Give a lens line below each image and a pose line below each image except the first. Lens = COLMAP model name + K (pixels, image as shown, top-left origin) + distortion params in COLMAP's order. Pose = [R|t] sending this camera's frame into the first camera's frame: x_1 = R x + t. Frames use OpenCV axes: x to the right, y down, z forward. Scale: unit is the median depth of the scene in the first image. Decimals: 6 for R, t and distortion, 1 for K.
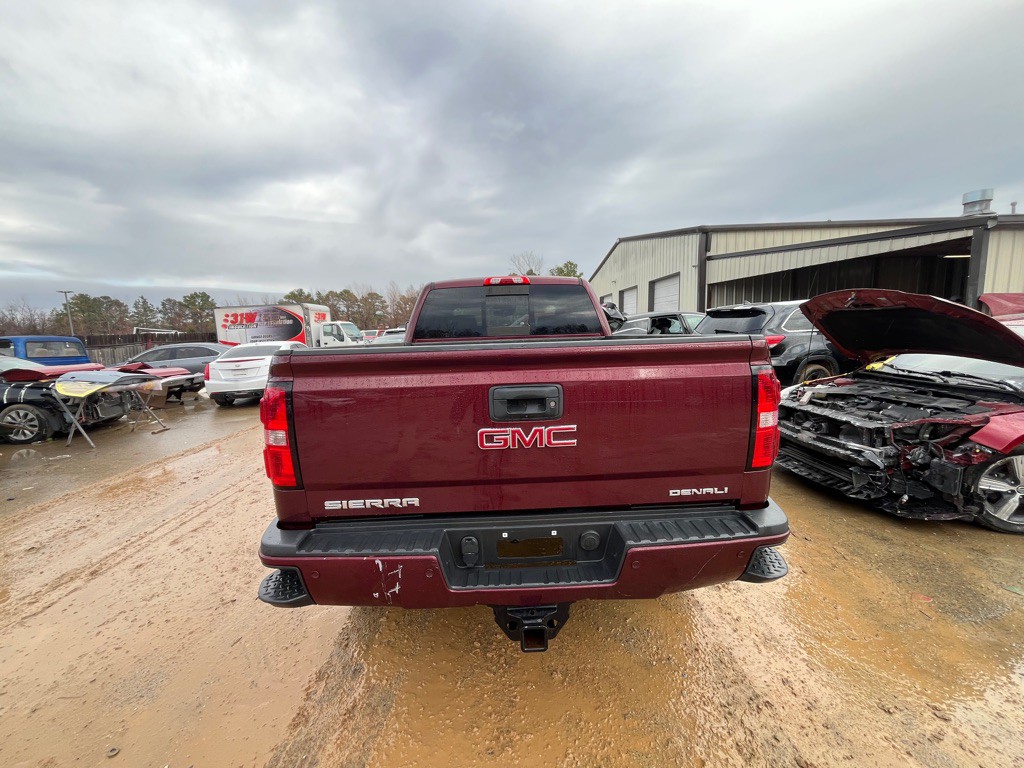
lens RADIAL K [[413.1, 0, 512.0], [0, 413.1, 384.0], [0, 0, 1]] dist [-0.005479, 0.000345]
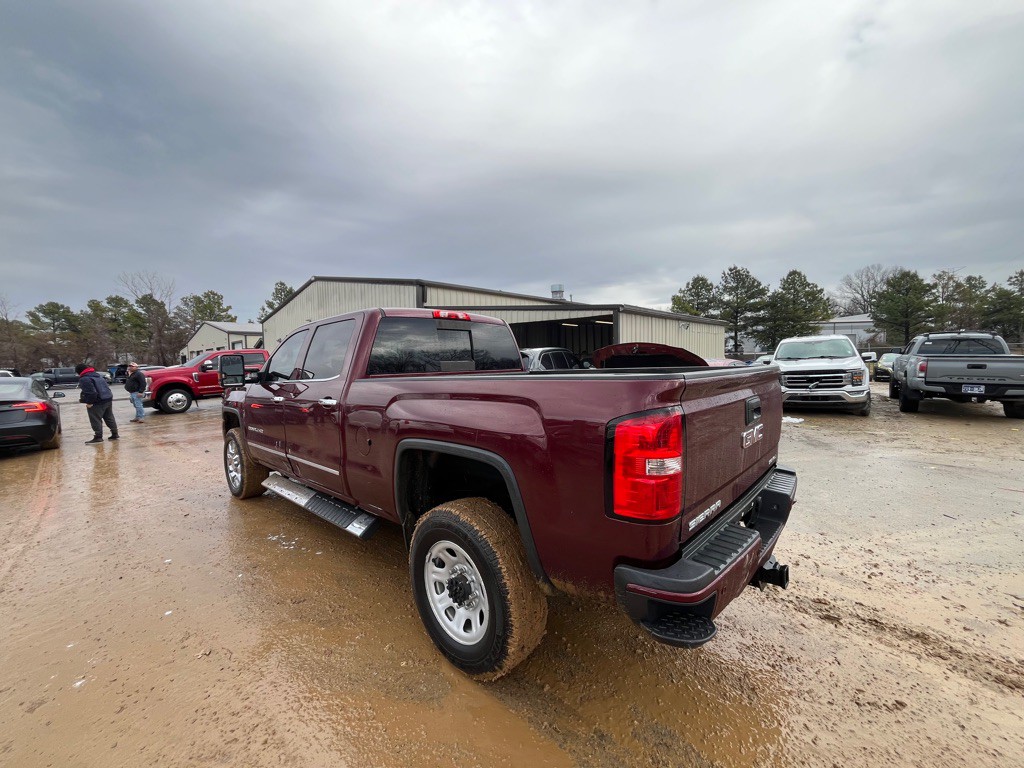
lens RADIAL K [[413.1, 0, 512.0], [0, 413.1, 384.0], [0, 0, 1]] dist [-0.005479, 0.000345]
pose [[0.703237, -0.018511, 0.710714, -0.772009], [0.091710, 0.993671, -0.064864, -0.015040], [-0.705016, 0.110795, 0.700484, 0.291677]]
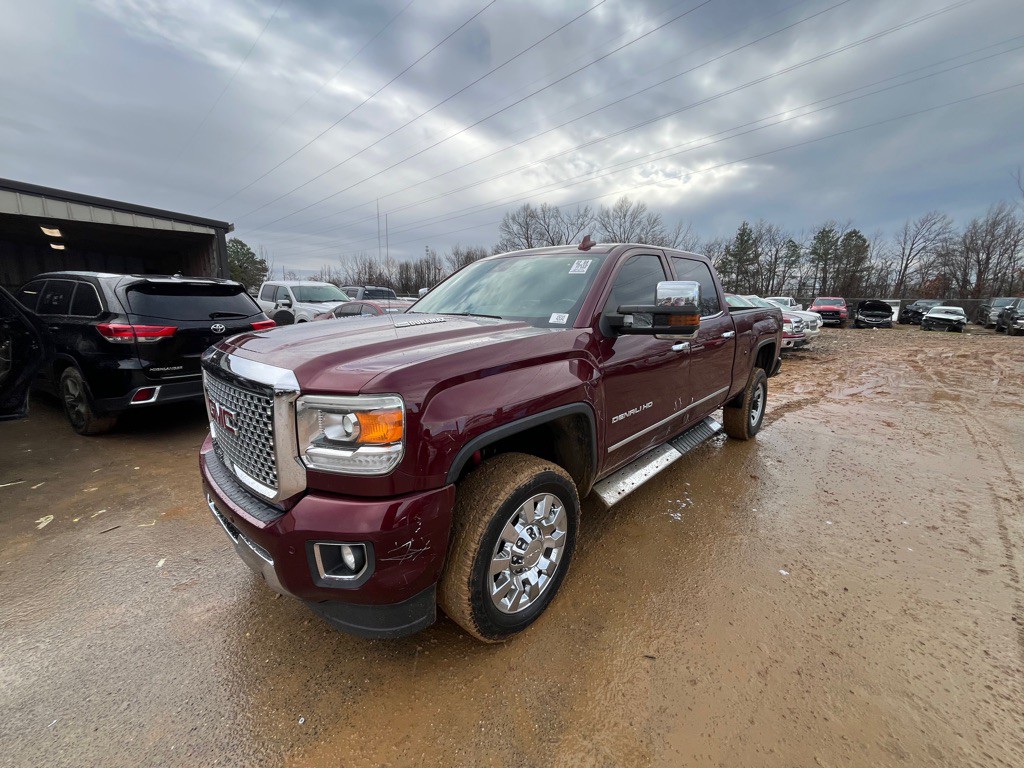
lens RADIAL K [[413.1, 0, 512.0], [0, 413.1, 384.0], [0, 0, 1]] dist [-0.005479, 0.000345]
pose [[-0.696201, -0.122789, 0.707267, -0.822430], [0.107649, 0.956262, 0.271981, -0.353634], [-0.709729, 0.265490, -0.652533, 2.613059]]
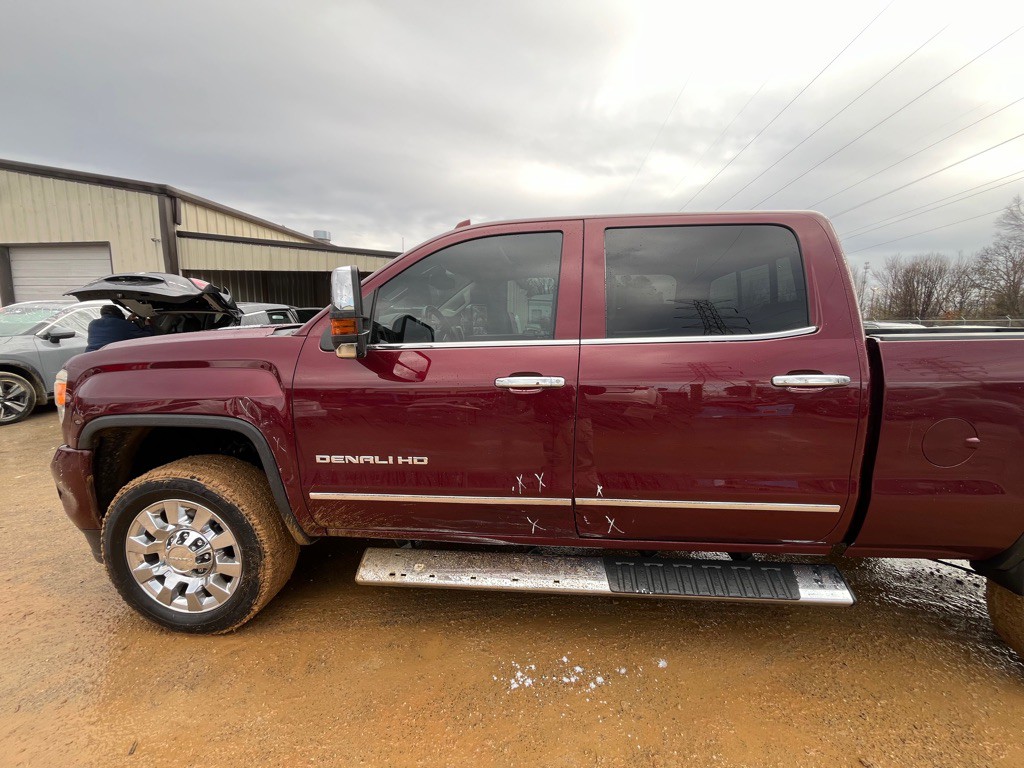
lens RADIAL K [[413.1, 0, 512.0], [0, 413.1, 384.0], [0, 0, 1]] dist [-0.005479, 0.000345]
pose [[0.126433, -0.111538, 0.985685, -0.952950], [0.121052, 0.987967, 0.096269, -0.179410], [-0.984561, 0.107148, 0.138413, 1.588510]]
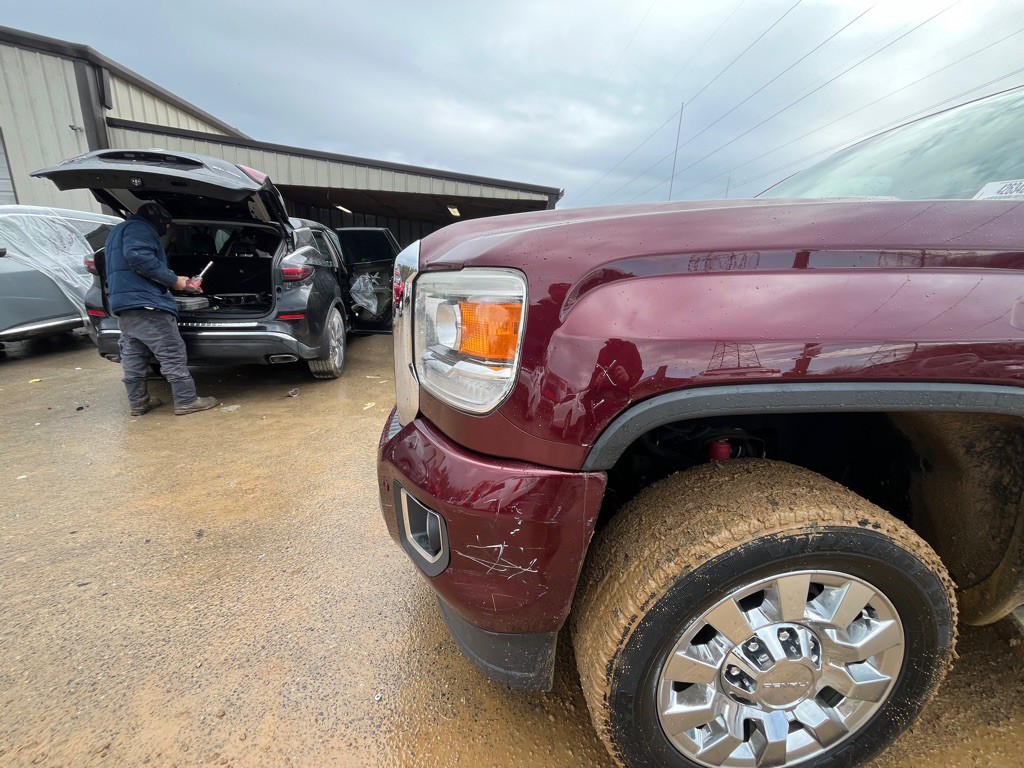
lens RADIAL K [[411.3, 0, 512.0], [0, 411.3, 384.0], [0, 0, 1]] dist [-0.000266, -0.002331]
pose [[-0.029196, -0.230662, 0.972596, -0.648428], [0.099283, 0.967530, 0.232441, -0.215375], [-0.994631, 0.103349, -0.005348, 2.406290]]
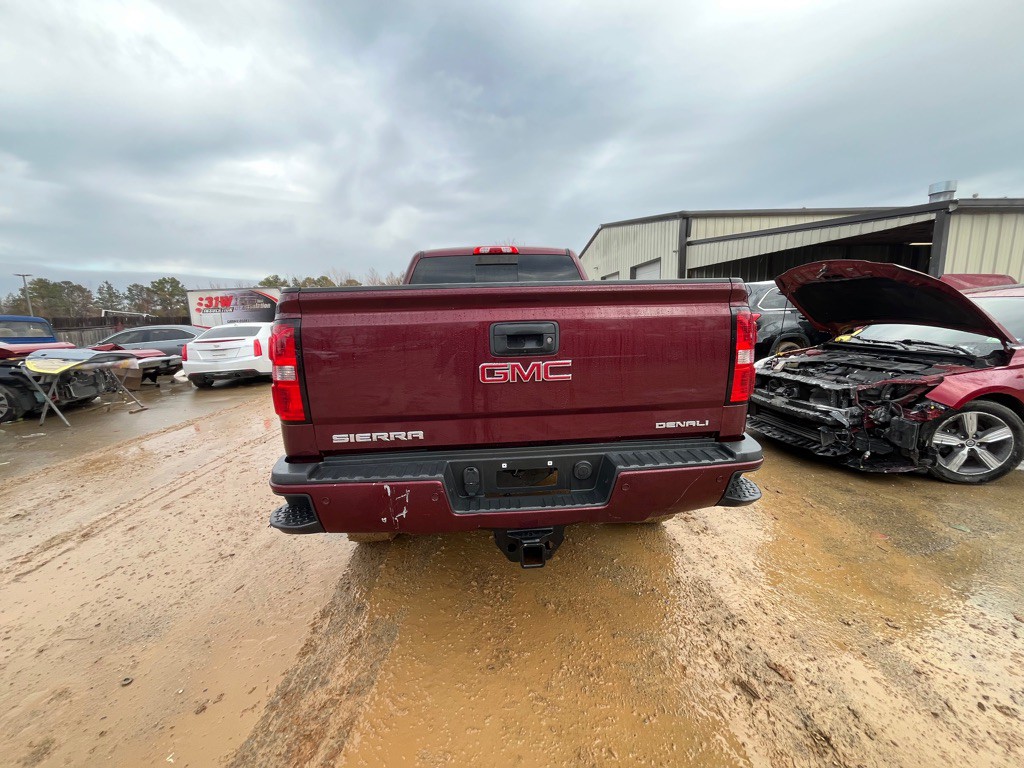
lens RADIAL K [[413.1, 0, 512.0], [0, 413.1, 384.0], [0, 0, 1]] dist [-0.005479, 0.000345]
pose [[0.999039, -0.003415, 0.043695, -0.022806], [0.002282, 0.999661, 0.025954, 0.067024], [-0.043769, -0.025829, 0.998708, -0.033880]]
